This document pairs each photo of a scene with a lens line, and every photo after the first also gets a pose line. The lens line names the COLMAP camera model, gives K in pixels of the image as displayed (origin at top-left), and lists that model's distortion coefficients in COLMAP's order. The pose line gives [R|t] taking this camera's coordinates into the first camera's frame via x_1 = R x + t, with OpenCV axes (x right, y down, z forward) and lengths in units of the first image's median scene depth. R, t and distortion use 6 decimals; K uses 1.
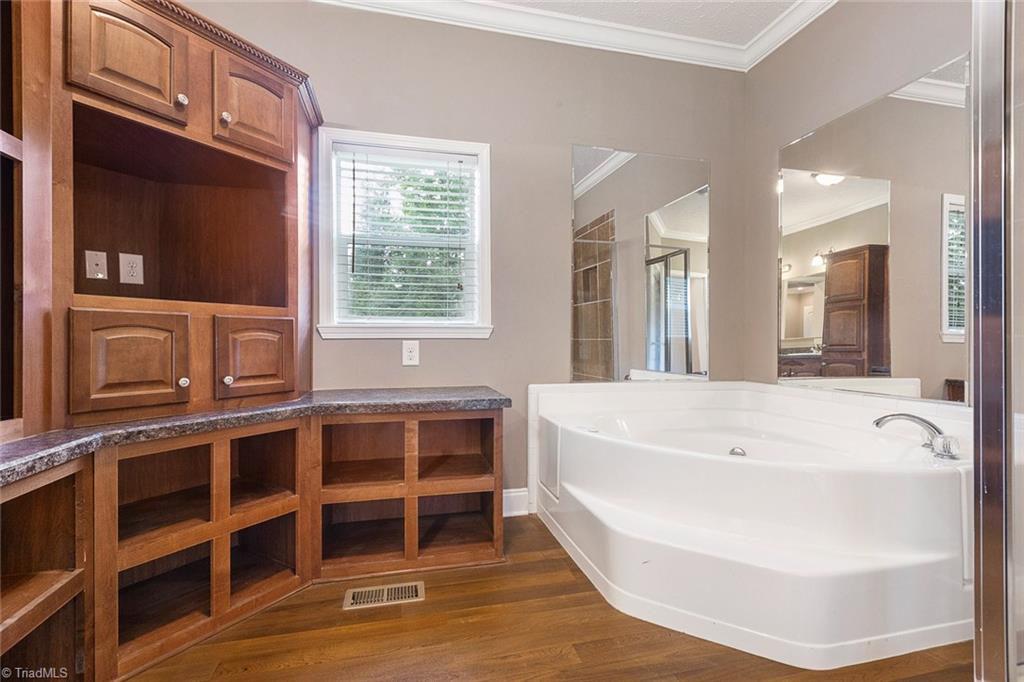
lens RADIAL K [[460.7, 0, 506.8], [0, 460.7, 344.7], [0, 0, 1]] dist [-0.000317, -0.000157]
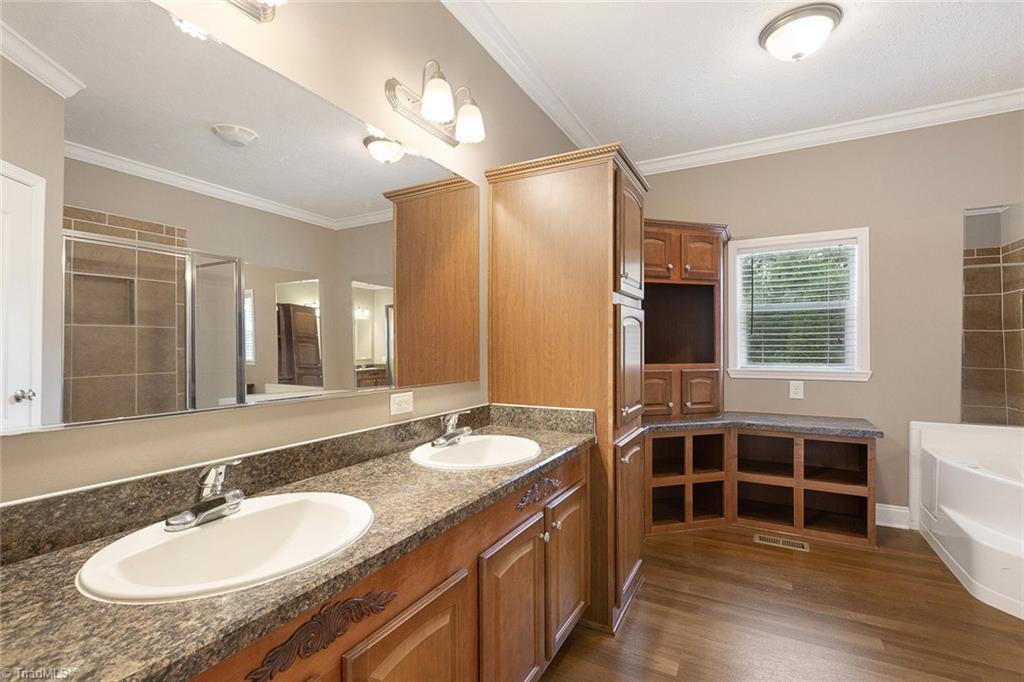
lens RADIAL K [[460.7, 0, 506.8], [0, 460.7, 344.7], [0, 0, 1]] dist [-0.000317, -0.000157]
pose [[0.733330, -0.001840, -0.679871, 0.122447], [-0.005425, 0.999949, -0.008558, -0.127835], [0.679851, 0.009964, 0.733282, -0.782372]]
